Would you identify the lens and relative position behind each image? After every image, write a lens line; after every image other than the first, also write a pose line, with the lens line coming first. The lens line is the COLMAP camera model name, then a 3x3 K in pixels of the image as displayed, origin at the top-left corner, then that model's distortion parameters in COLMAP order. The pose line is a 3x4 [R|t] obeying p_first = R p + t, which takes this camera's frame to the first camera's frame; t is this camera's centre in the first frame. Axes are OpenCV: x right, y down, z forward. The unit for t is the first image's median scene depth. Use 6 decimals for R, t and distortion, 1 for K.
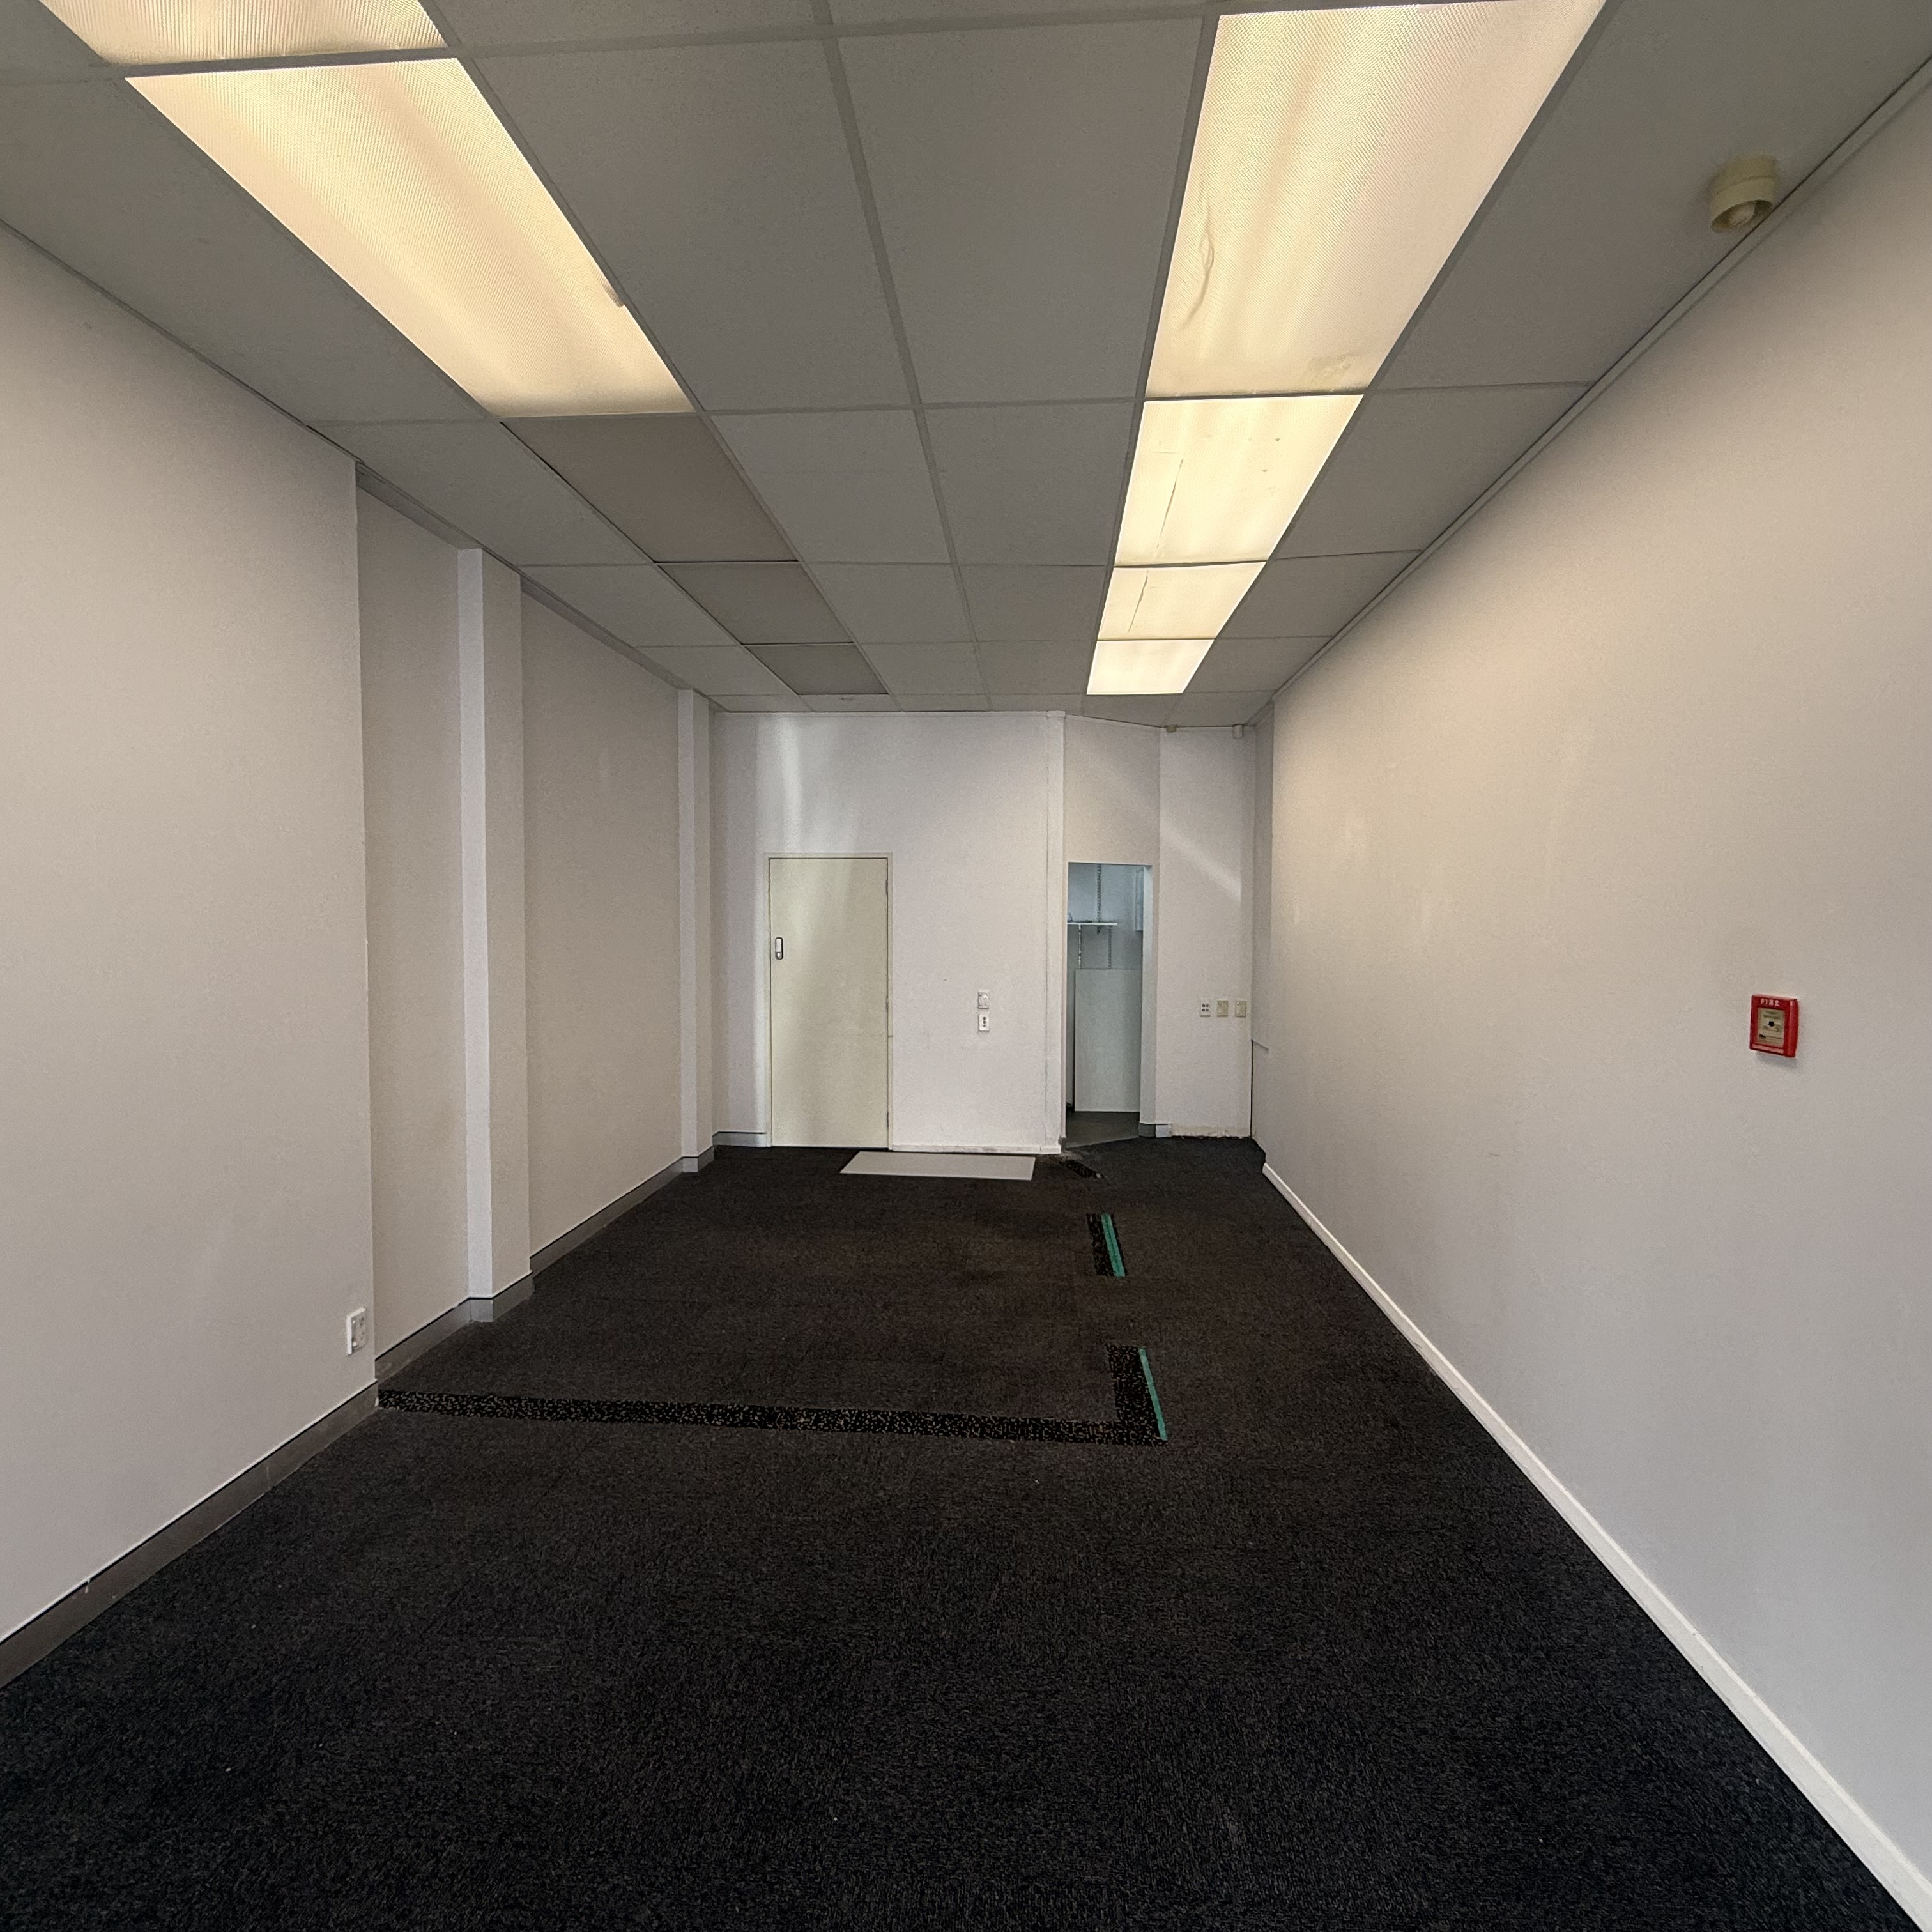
lens RADIAL K [[1023.2, 0, 961.6], [0, 1023.2, 964.8], [0, 0, 1]] dist [-0.000594, 0.001326]
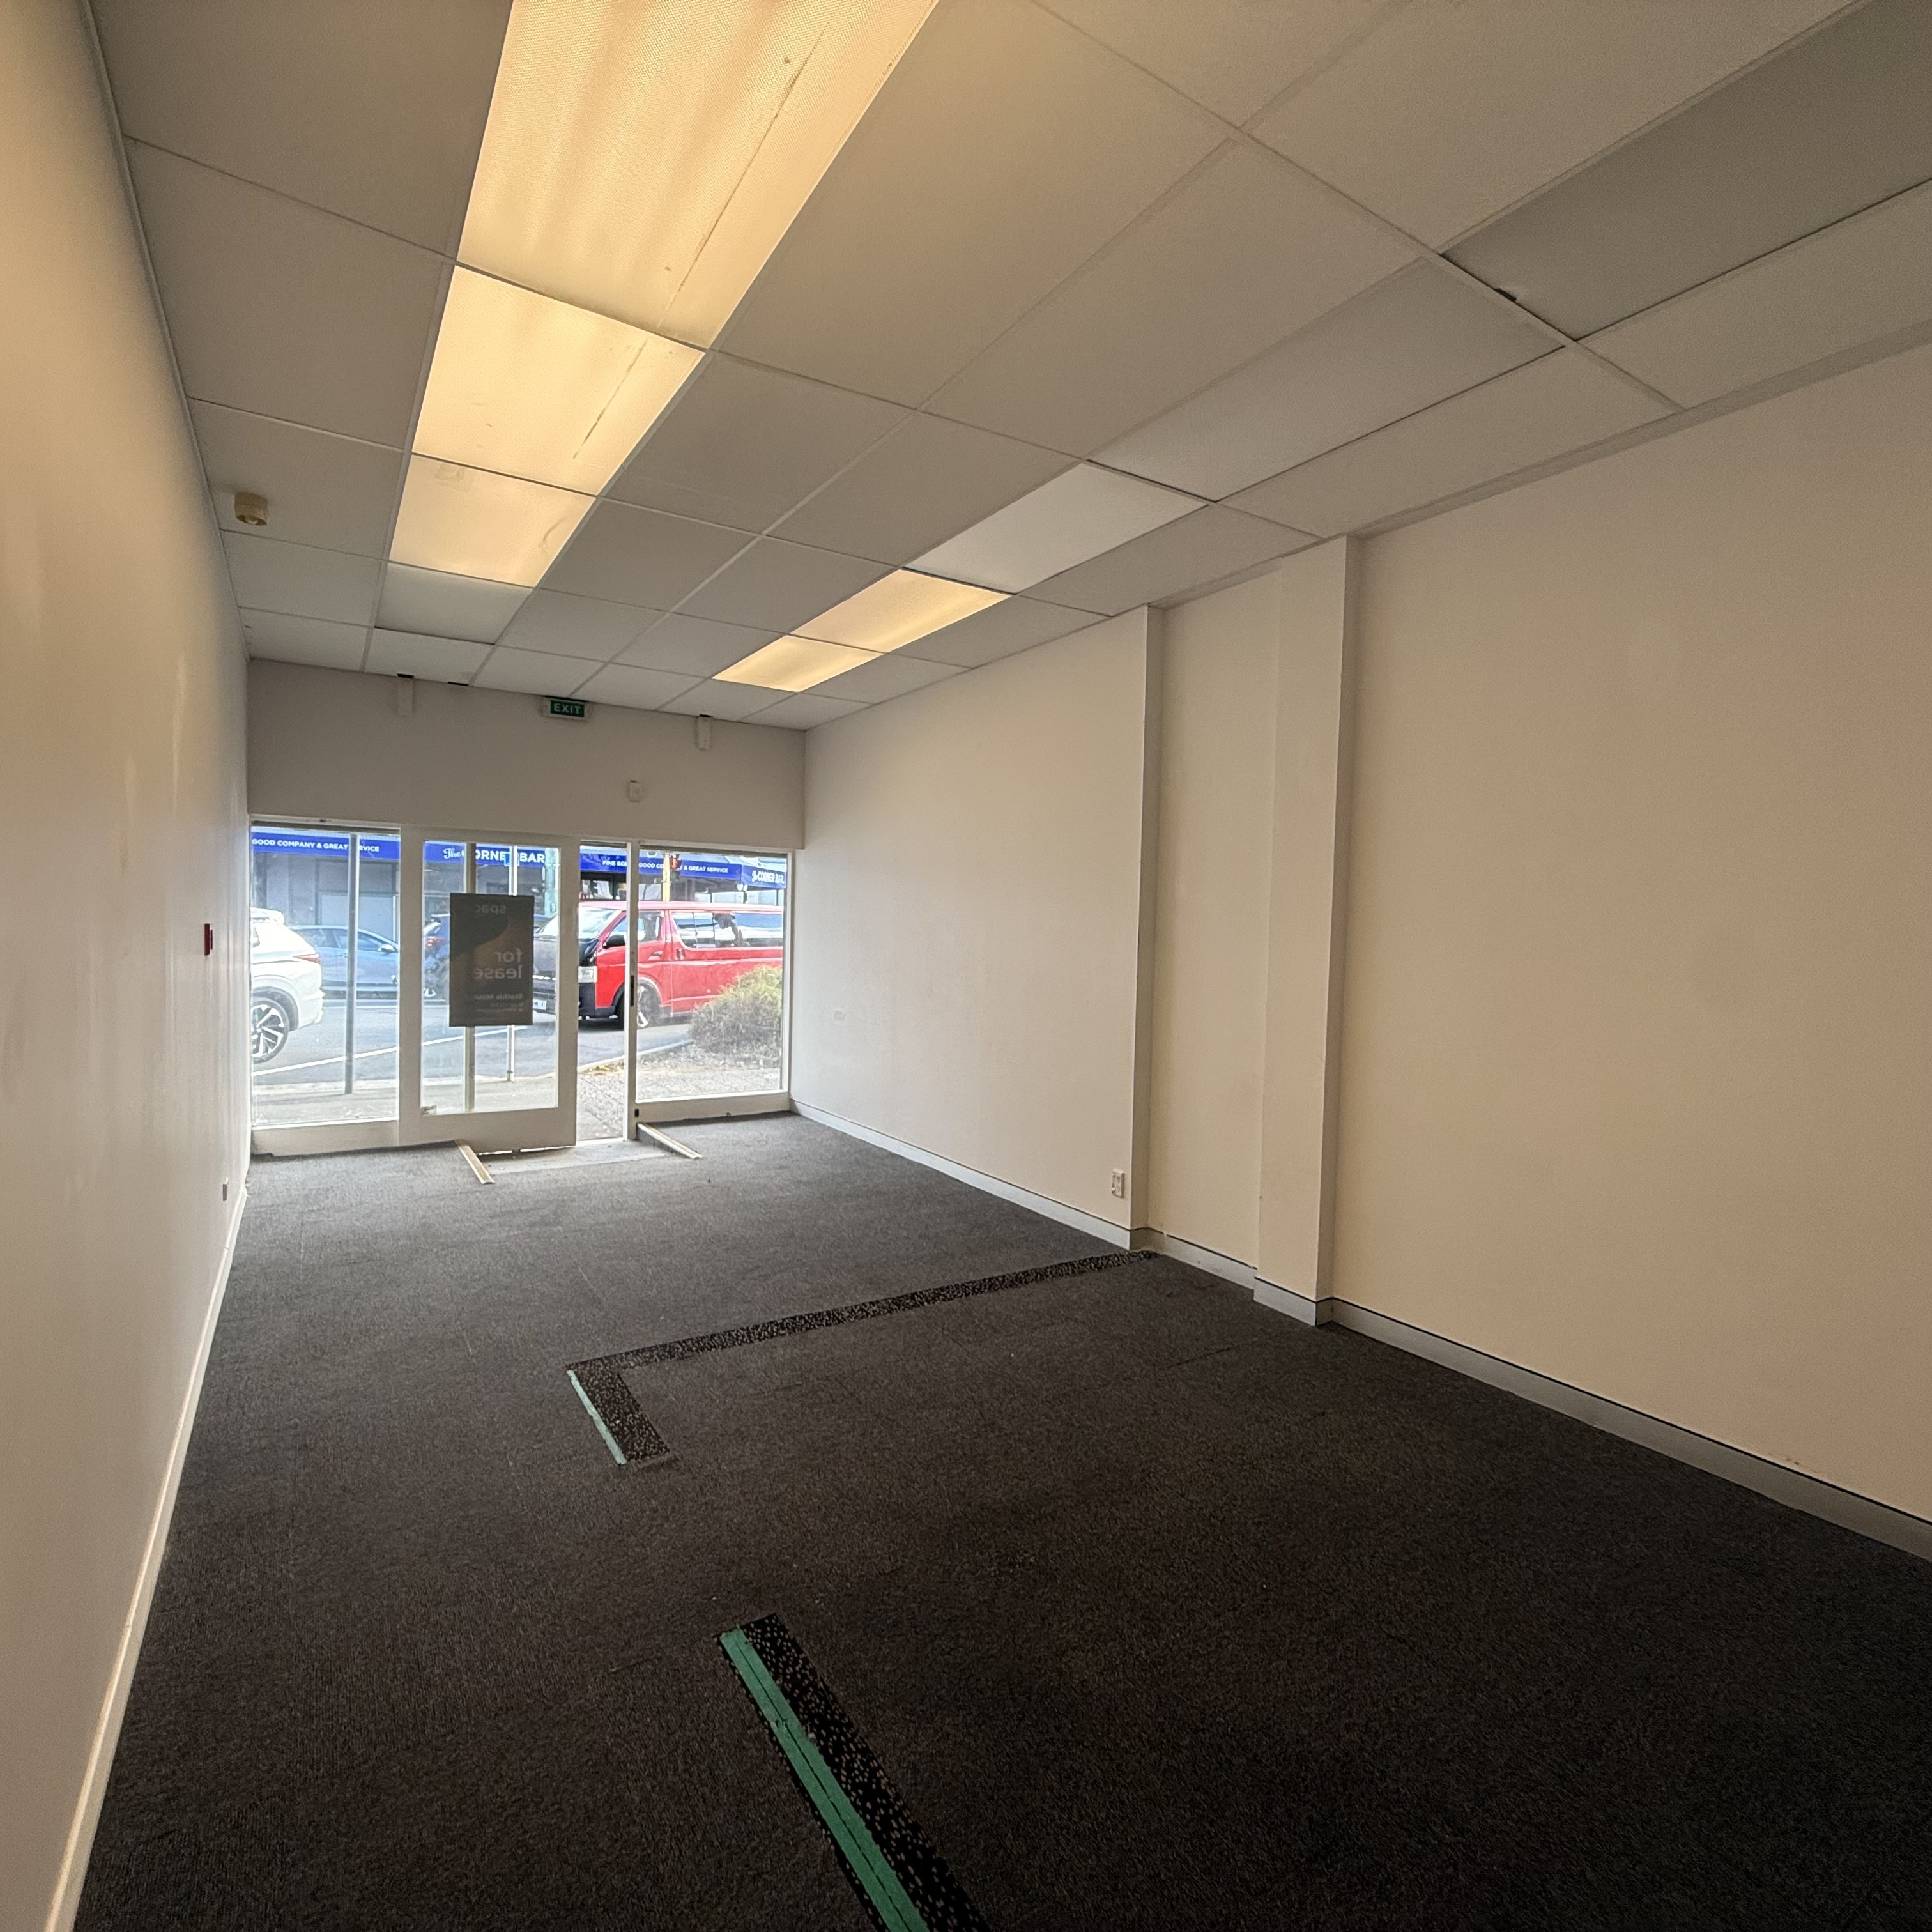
lens RADIAL K [[1023.2, 0, 961.6], [0, 1023.2, 964.8], [0, 0, 1]] dist [-0.000594, 0.001326]
pose [[-0.797994, -0.000756, -0.602665, 0.498354], [-0.053274, 0.996173, 0.069290, -0.057097], [0.600307, 0.087399, -0.794980, 1.987318]]
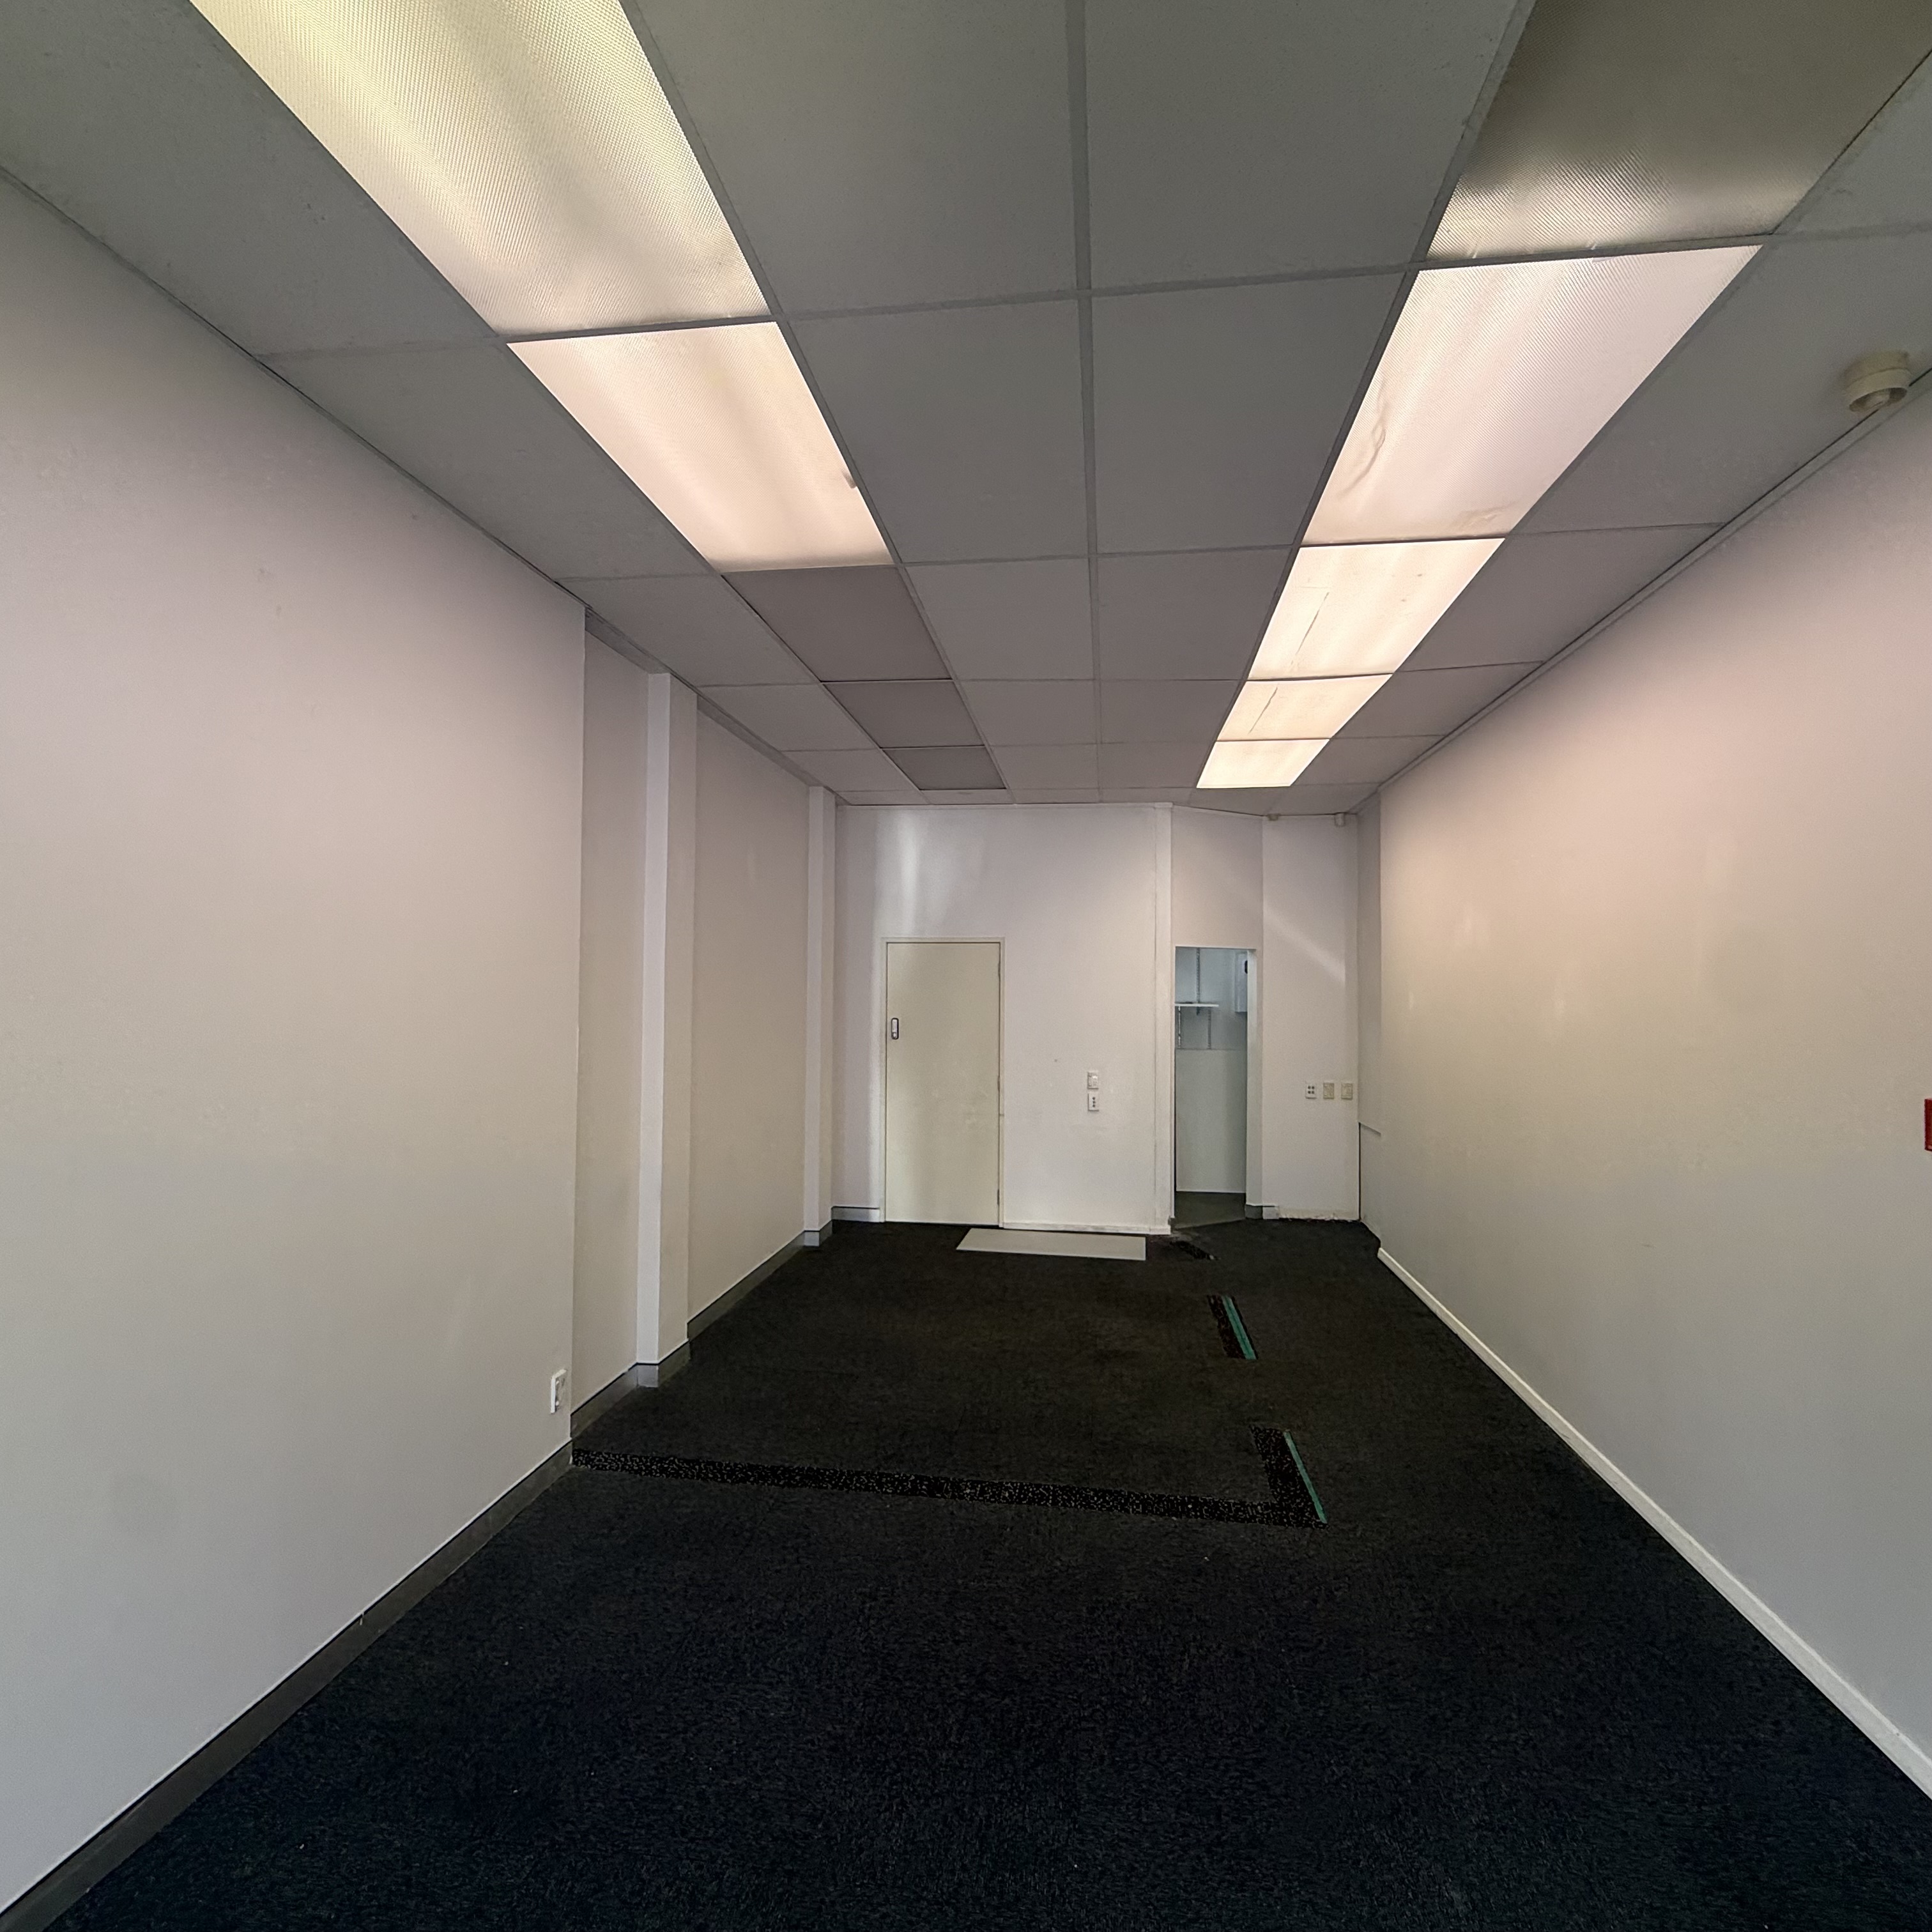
lens RADIAL K [[1022.0, 0, 966.0], [0, 1022.0, 966.0], [0, 0, 1]] dist [-0.000376, 0.001236]
pose [[0.998183, 0.003239, -0.060164, -0.095942], [-0.007435, 0.997544, -0.069649, -0.016870], [0.059791, 0.069970, 0.995756, -0.076183]]
